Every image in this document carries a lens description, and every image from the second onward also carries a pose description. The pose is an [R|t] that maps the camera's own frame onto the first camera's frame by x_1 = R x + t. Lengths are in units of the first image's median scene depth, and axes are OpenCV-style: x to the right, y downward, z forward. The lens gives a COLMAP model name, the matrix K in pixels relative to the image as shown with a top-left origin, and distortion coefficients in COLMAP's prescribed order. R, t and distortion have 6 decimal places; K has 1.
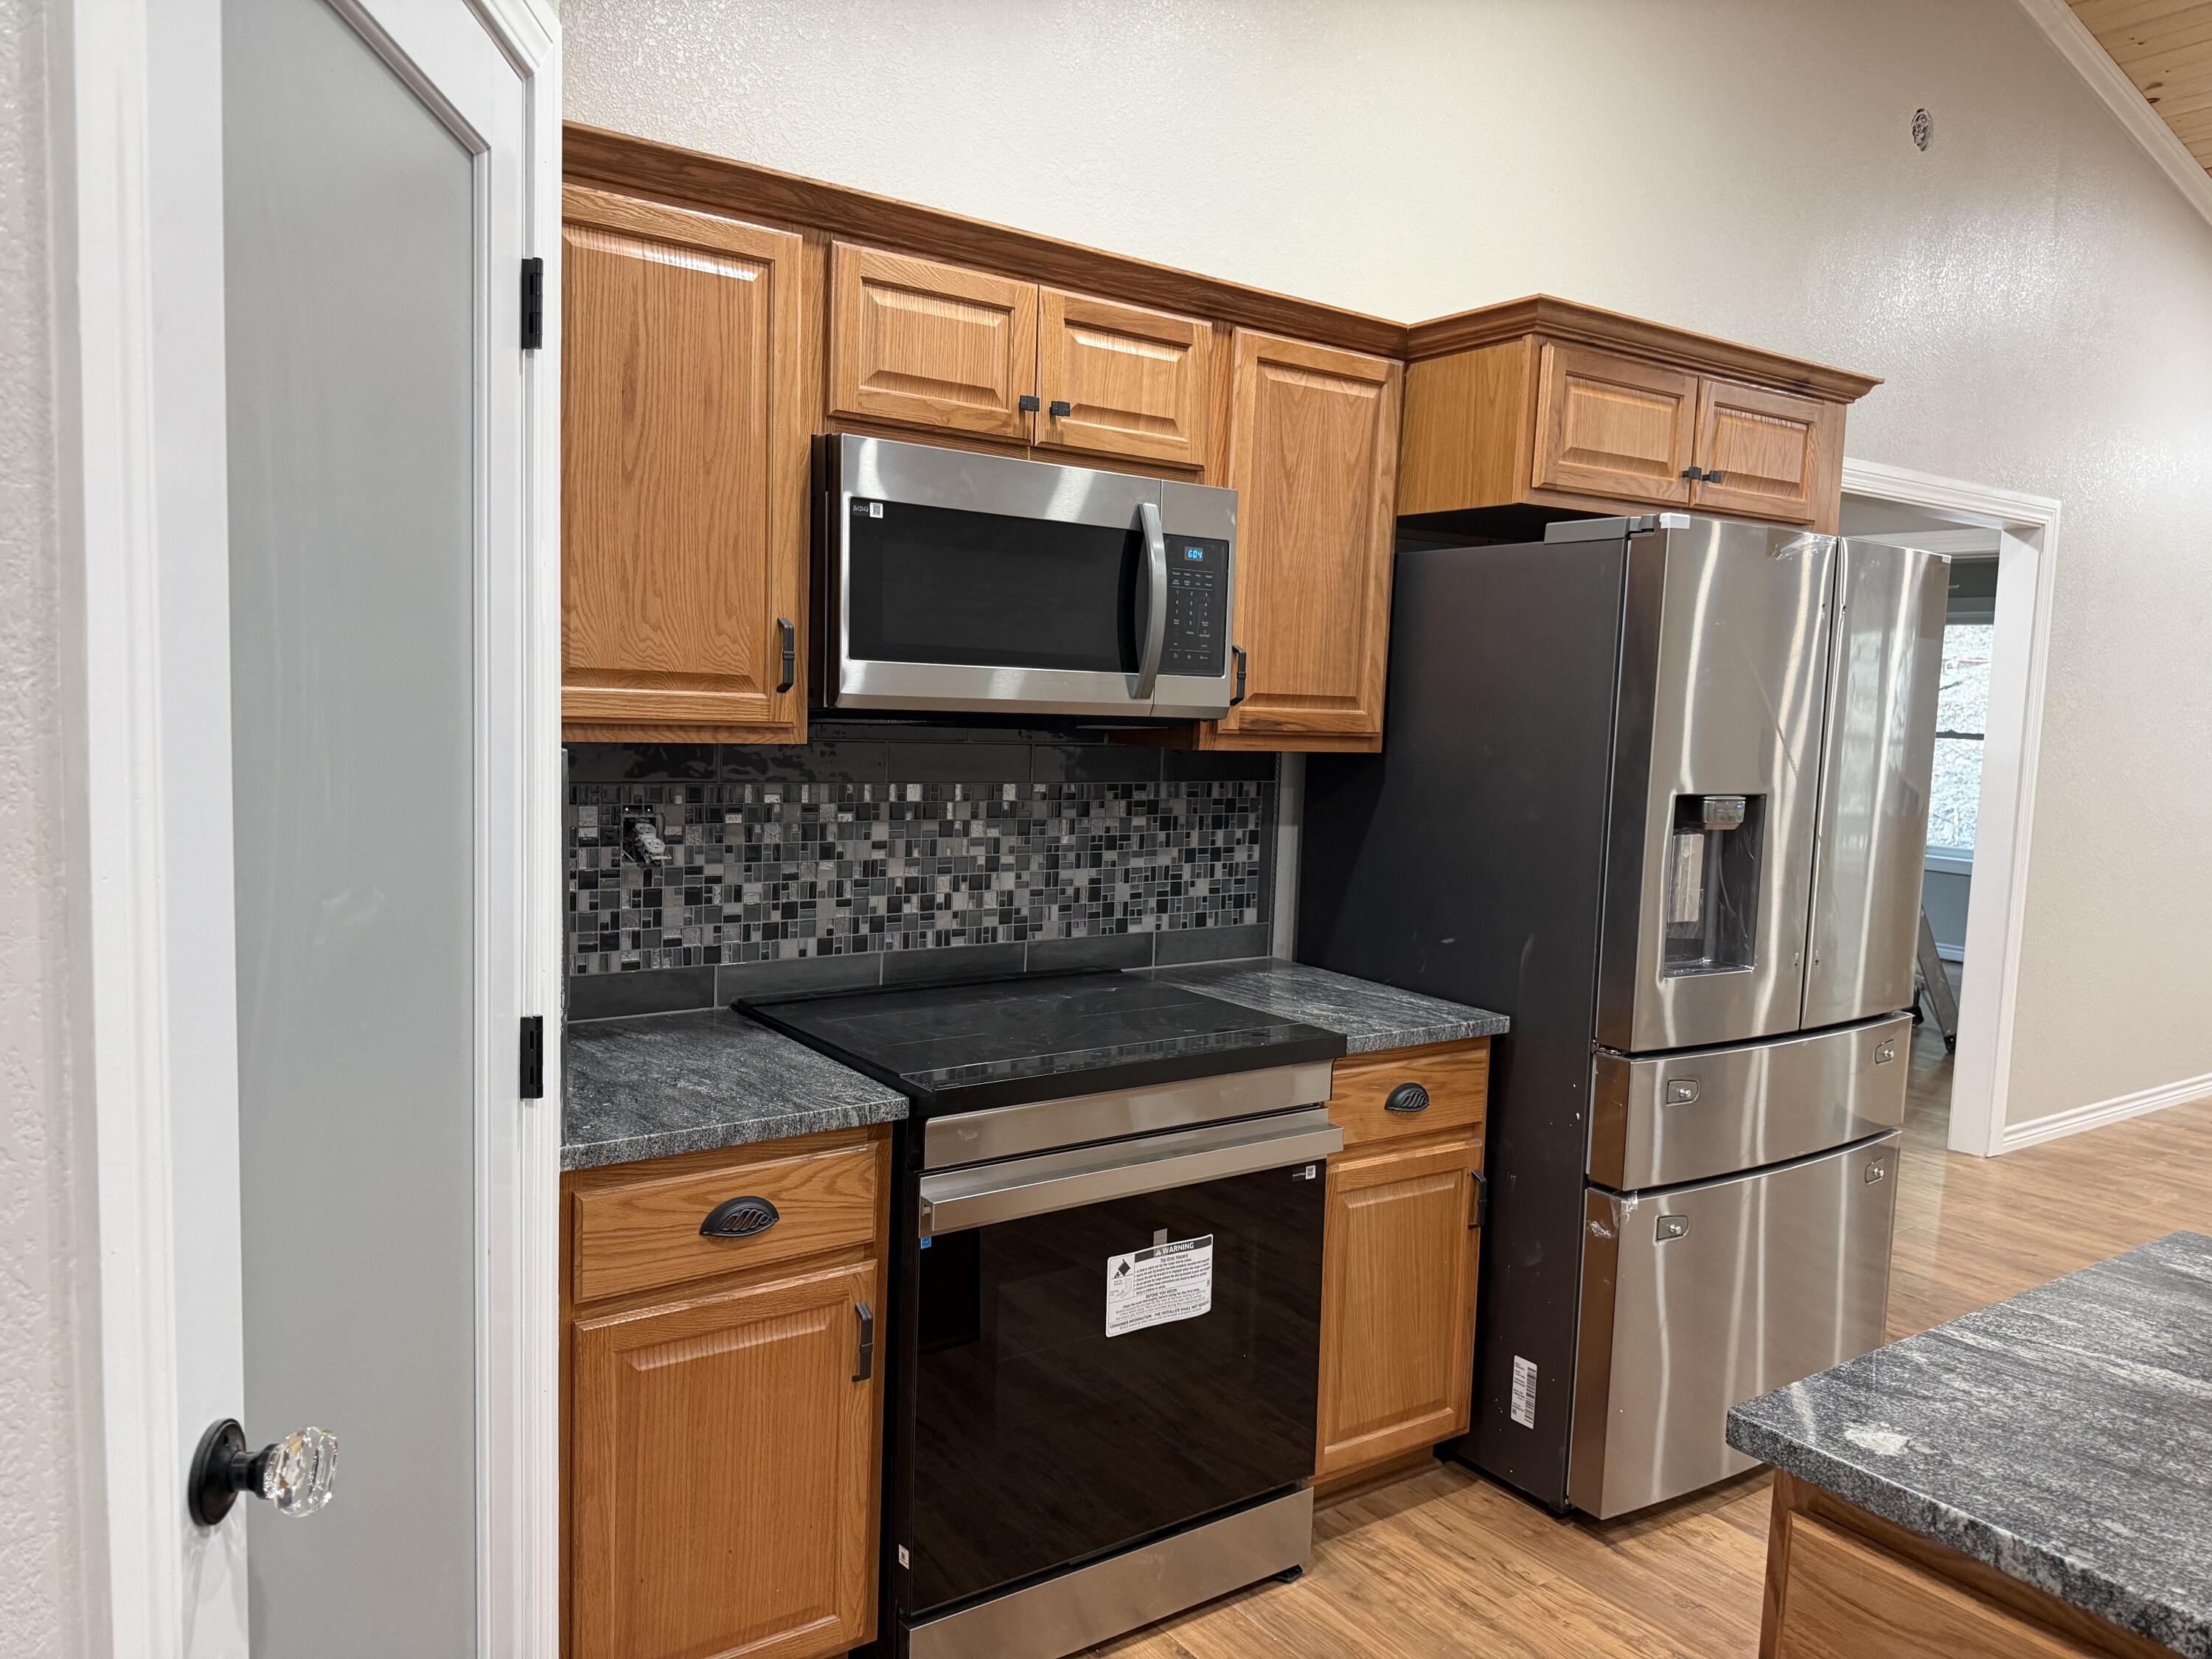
lens RADIAL K [[1556.5, 0, 1115.7], [0, 1556.5, 846.7], [0, 0, 1]] dist [0.048613, -0.036566]
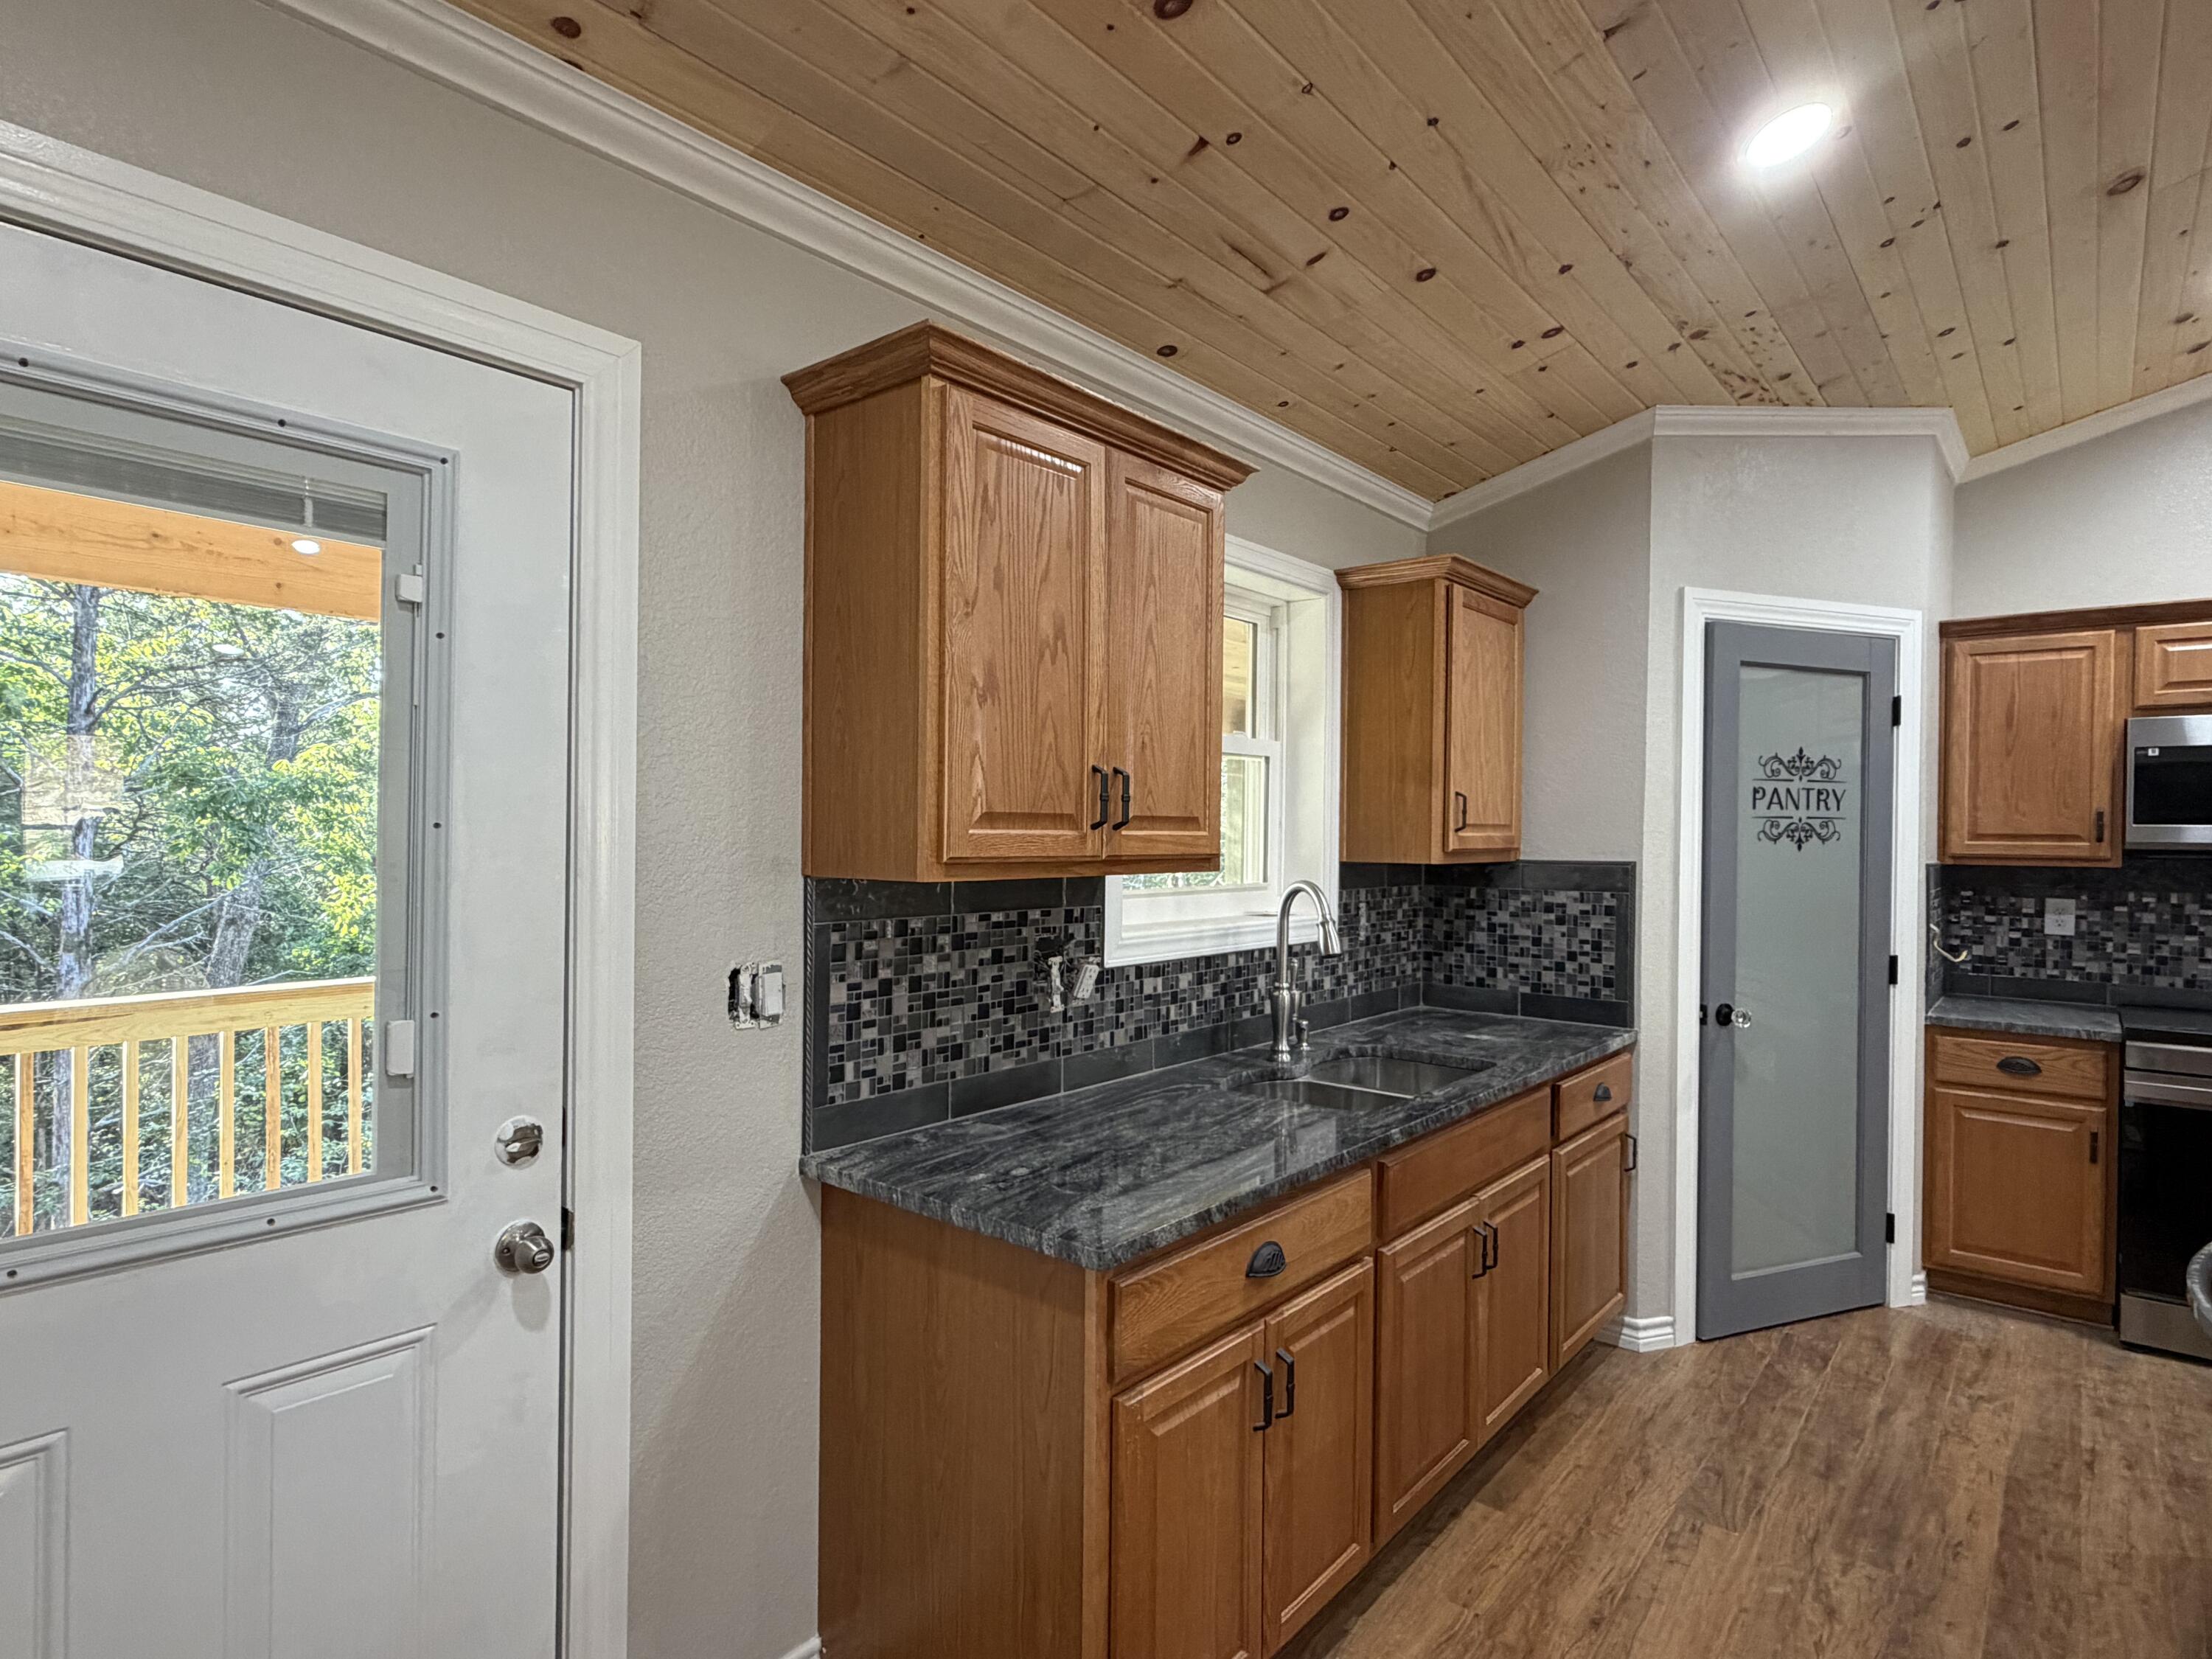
lens RADIAL K [[1176.3, 0, 1099.4], [0, 1176.3, 836.4], [0, 0, 1]] dist [-0.000601, -0.000490]
pose [[0.250400, -0.028586, -0.967720, 0.848924], [-0.100030, 0.993450, -0.055229, 0.099602], [0.962961, 0.110630, 0.245901, -0.594200]]
